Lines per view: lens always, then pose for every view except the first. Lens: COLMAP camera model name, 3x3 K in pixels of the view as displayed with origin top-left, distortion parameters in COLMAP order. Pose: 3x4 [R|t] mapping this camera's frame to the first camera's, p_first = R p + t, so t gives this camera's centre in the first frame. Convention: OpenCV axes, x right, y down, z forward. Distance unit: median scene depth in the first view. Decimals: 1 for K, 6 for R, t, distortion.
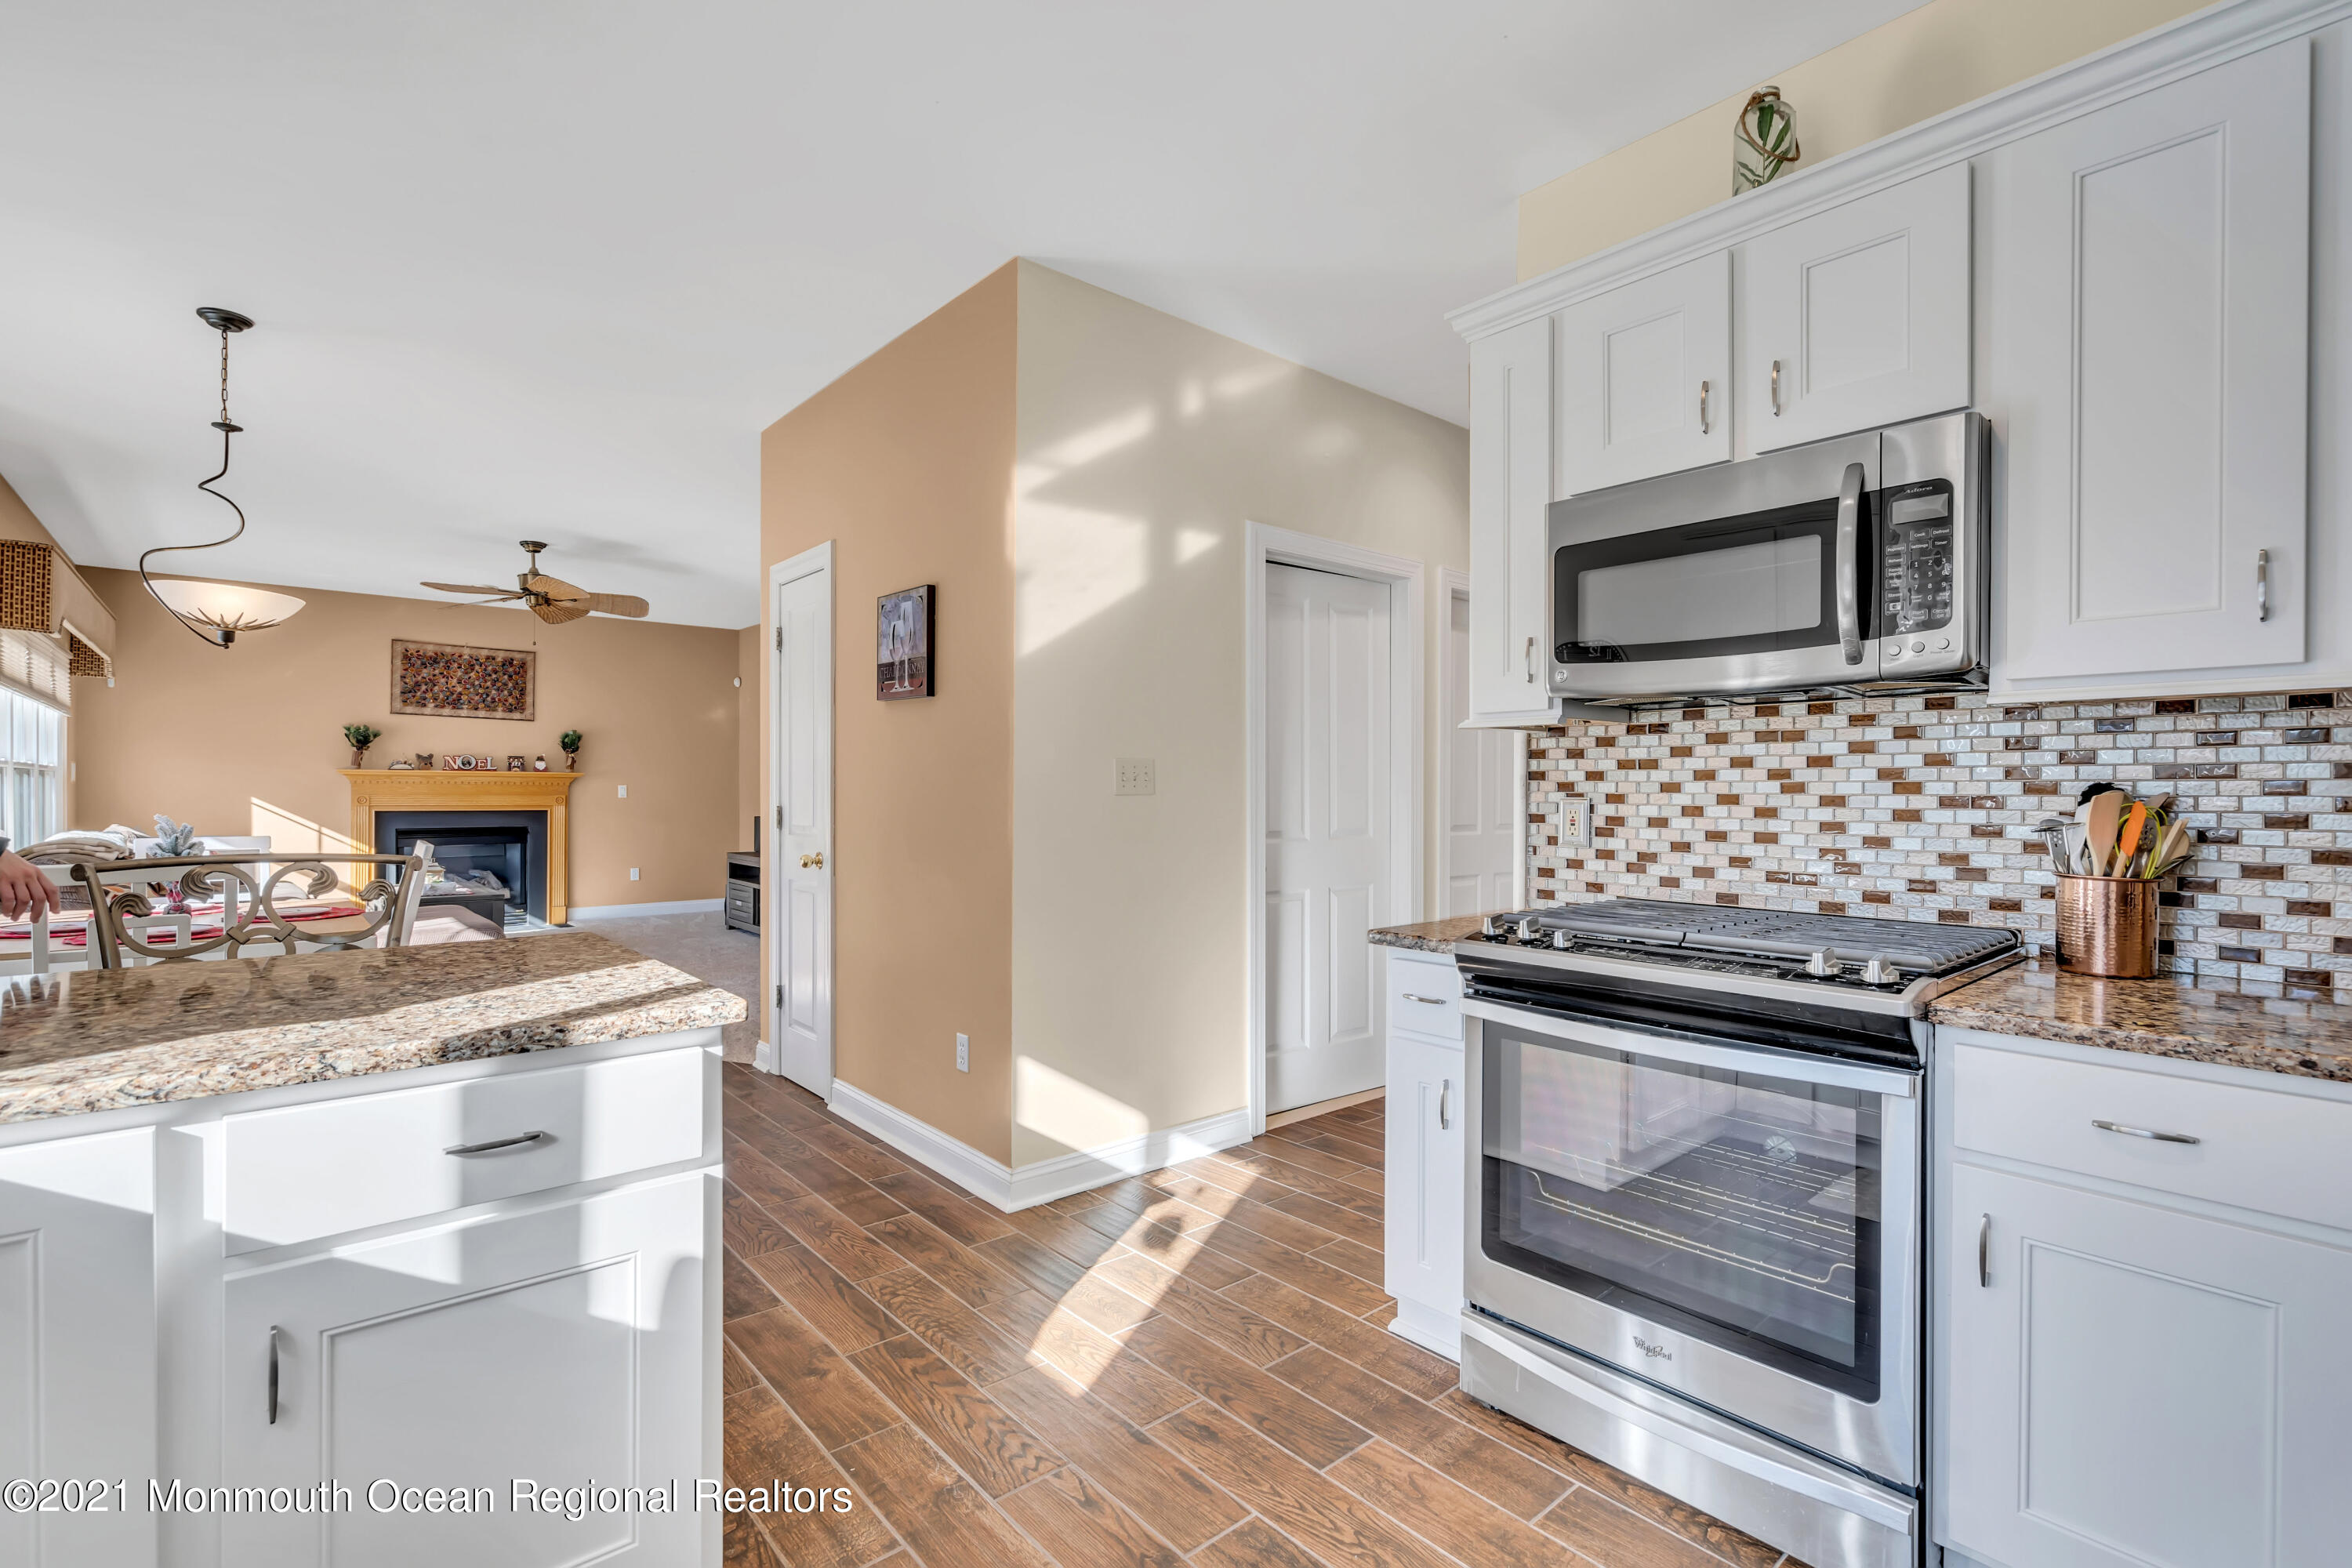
lens RADIAL K [[1069.4, 0, 1180.1], [0, 1069.4, 792.2], [0, 0, 1]] dist [0.001304, 0.000917]
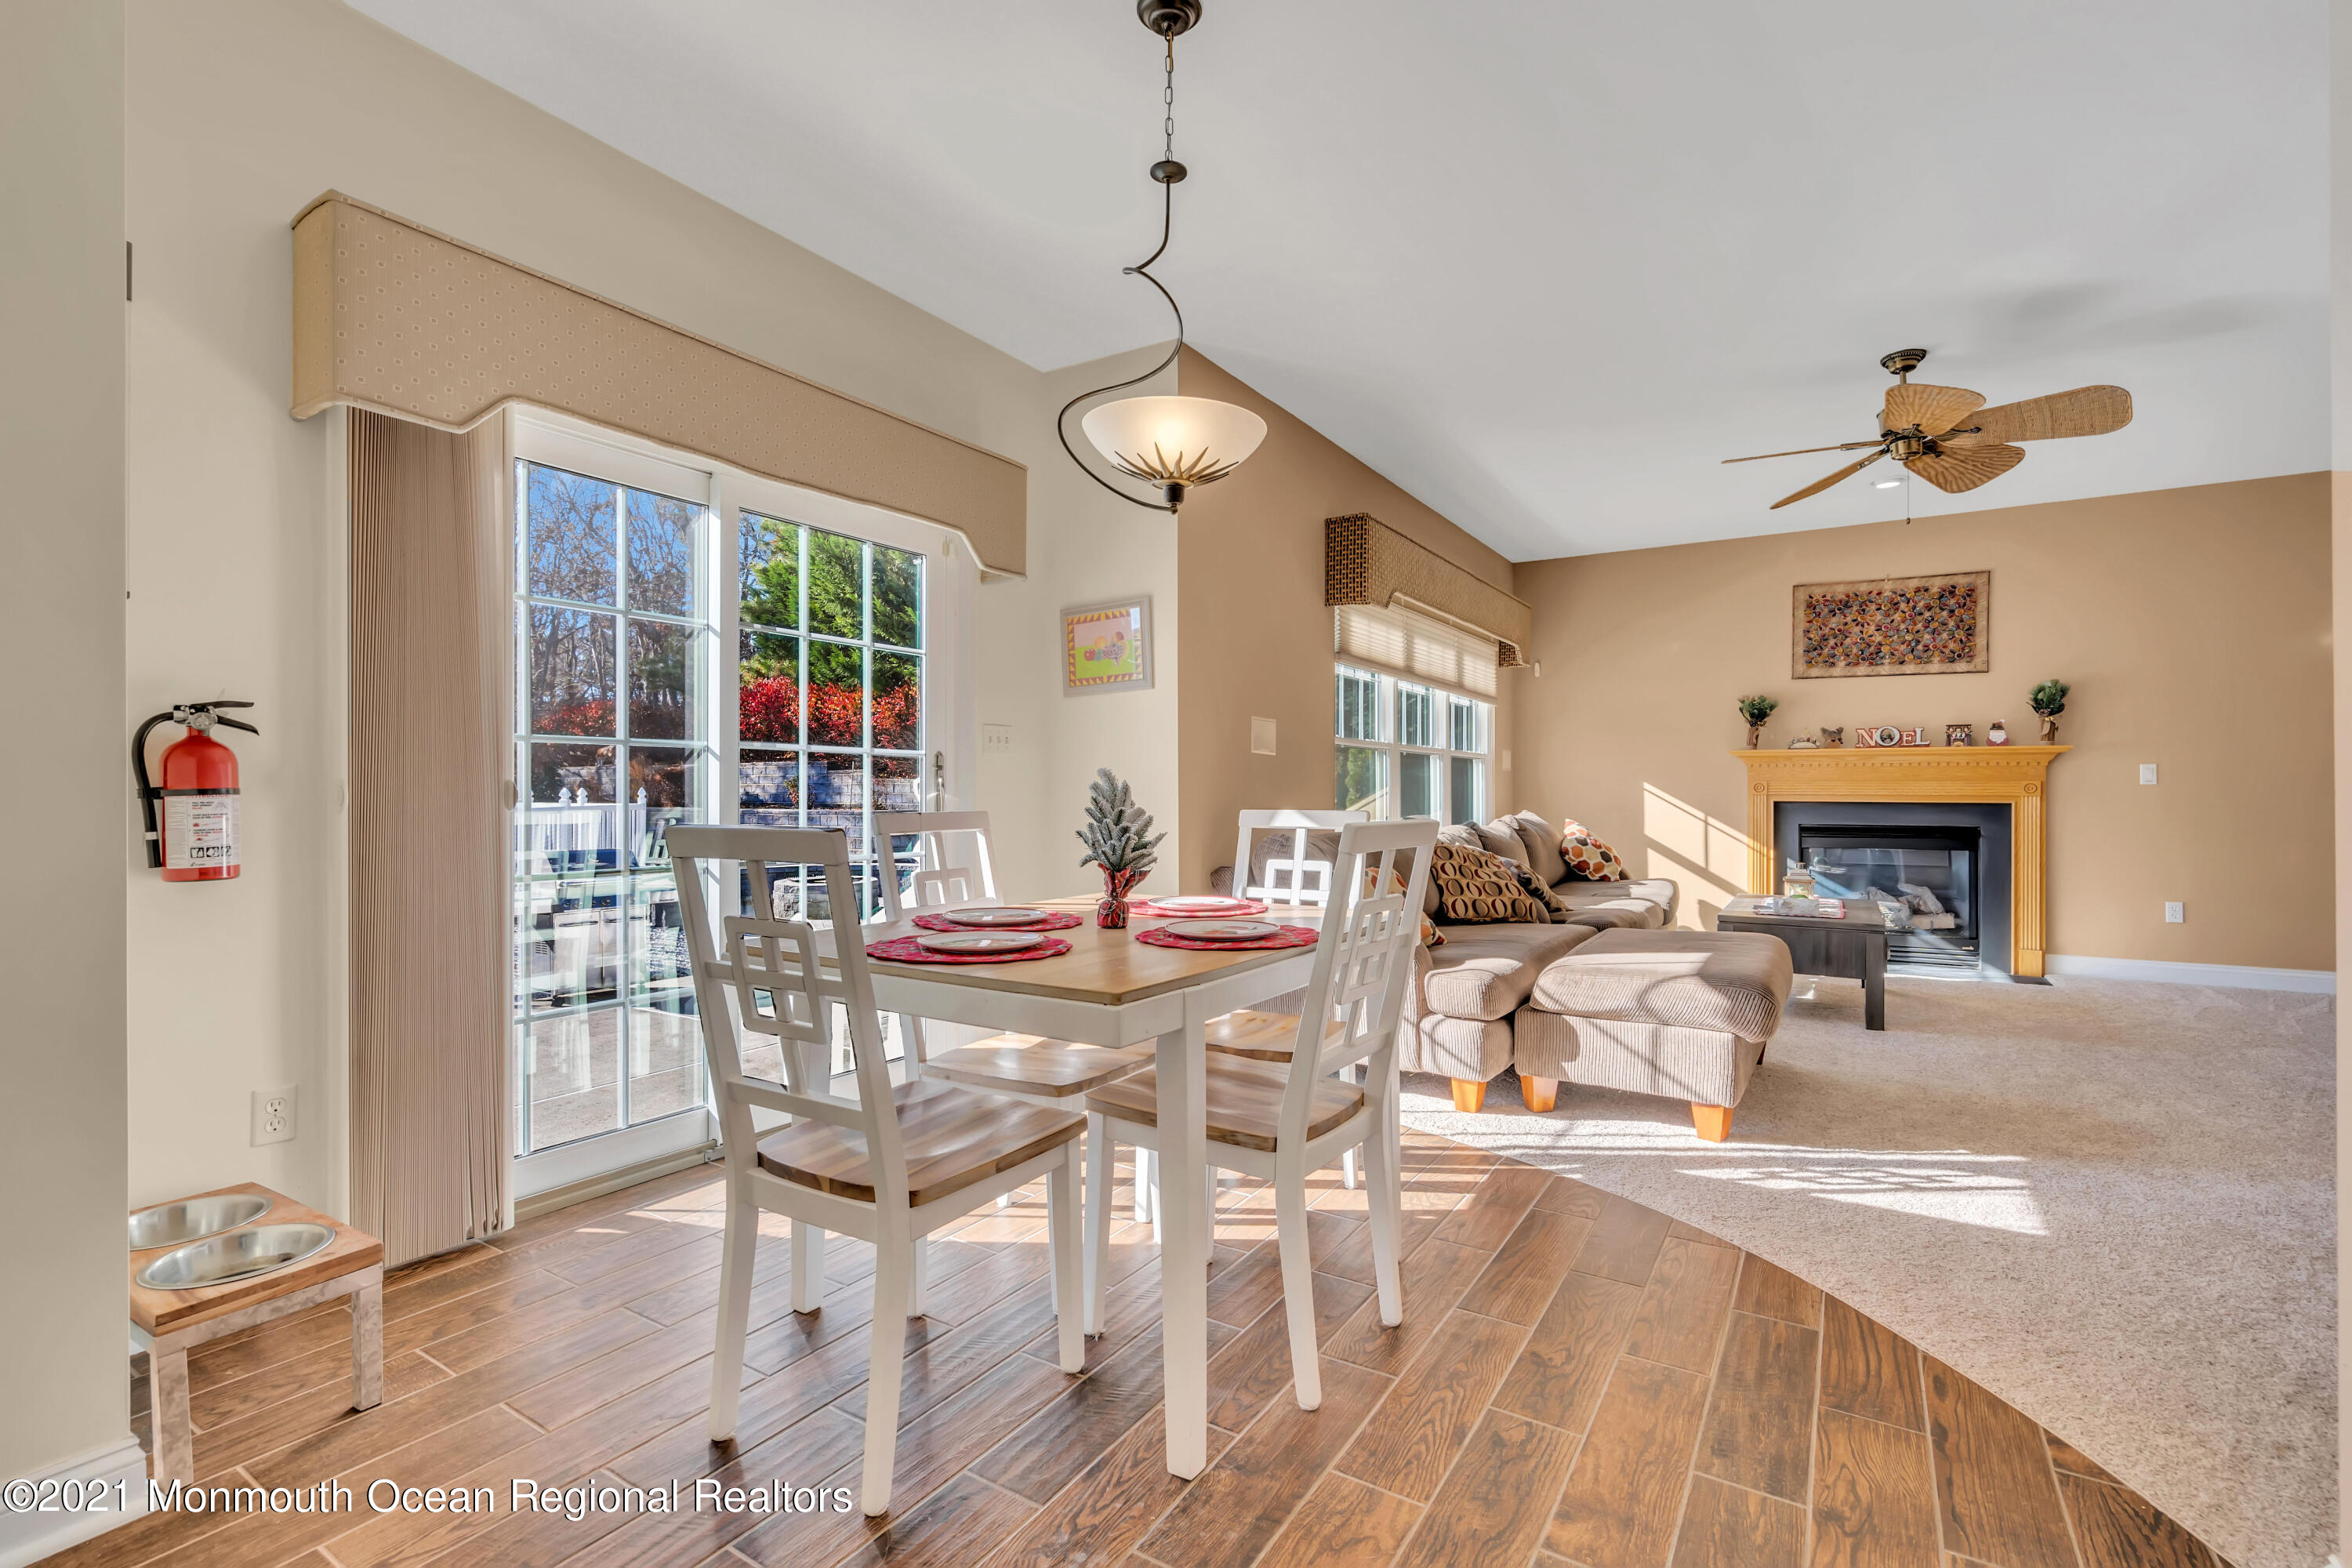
lens RADIAL K [[1069.4, 0, 1176.4], [0, 1069.4, 785.1], [0, 0, 1]] dist [0.001304, 0.000917]
pose [[0.292057, -0.010593, -0.956342, -0.107739], [-0.001528, 0.999932, -0.011542, 0.014572], [0.956400, 0.004832, 0.292021, 0.318233]]
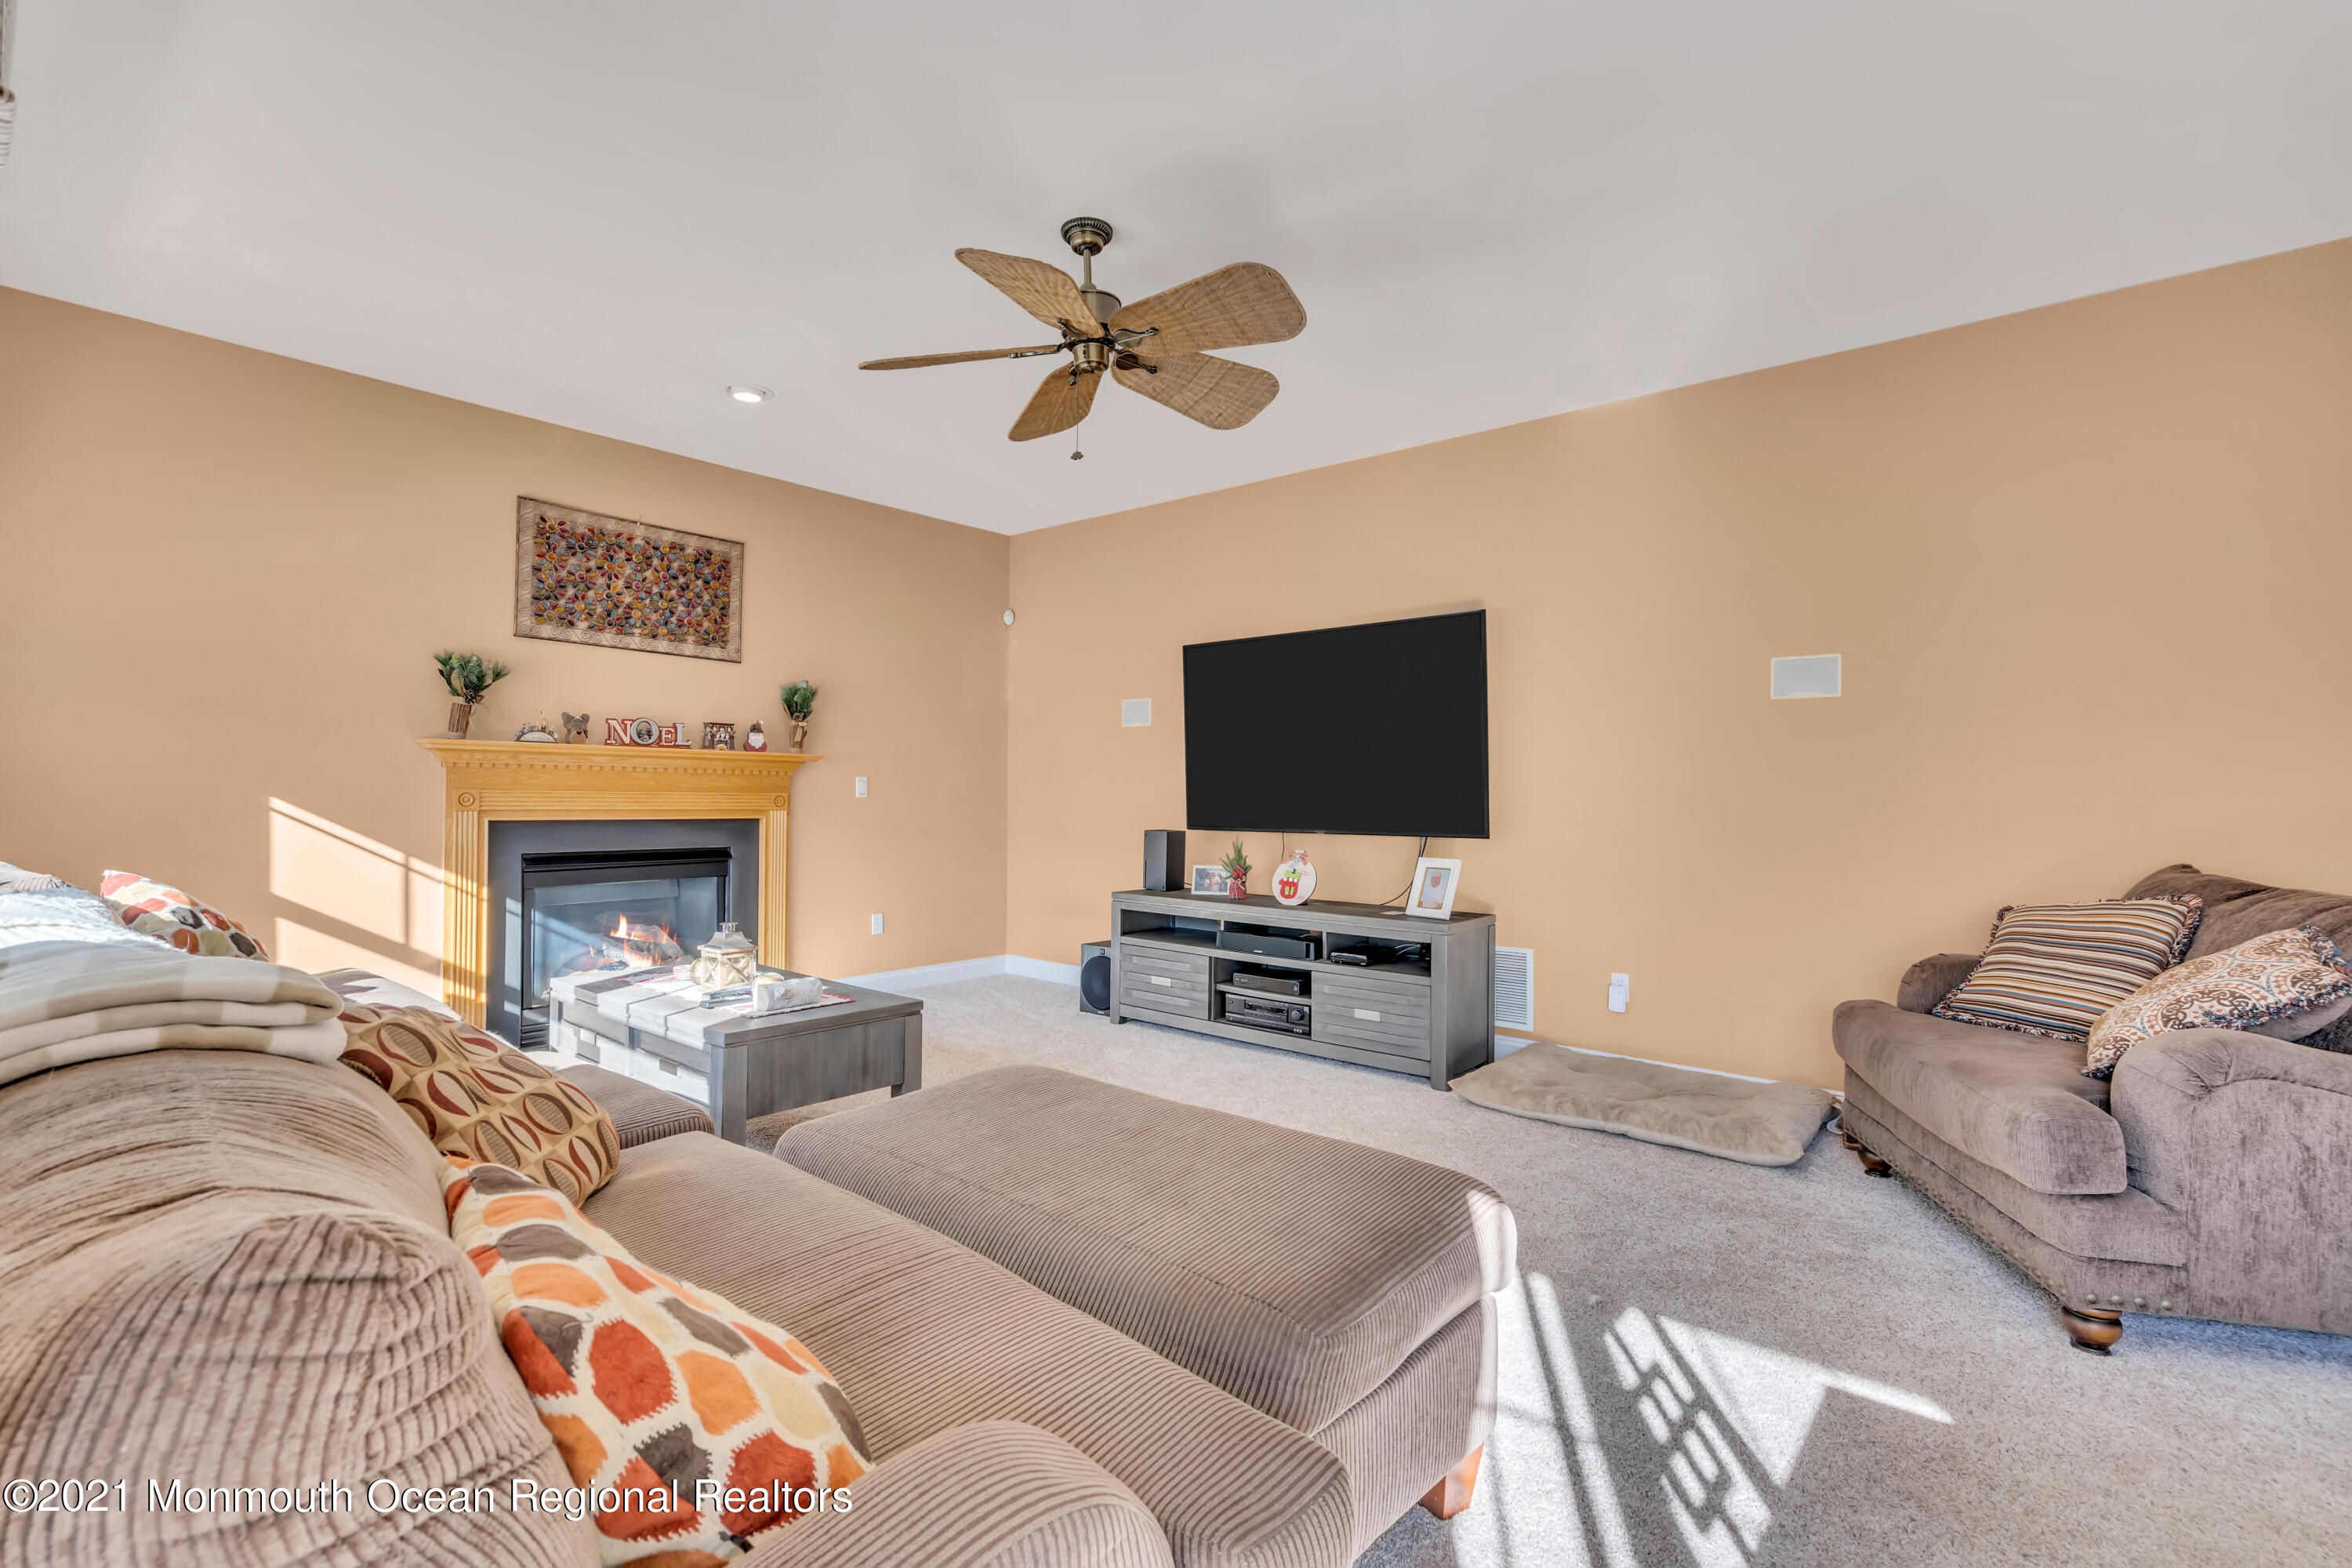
lens RADIAL K [[1069.4, 0, 1184.7], [0, 1069.4, 785.5], [0, 0, 1]] dist [0.001304, 0.000917]
pose [[0.988086, 0.004763, 0.153828, -0.473042], [-0.002856, 0.999916, -0.012612, 0.005814], [-0.153875, 0.012022, 0.988017, 0.412303]]
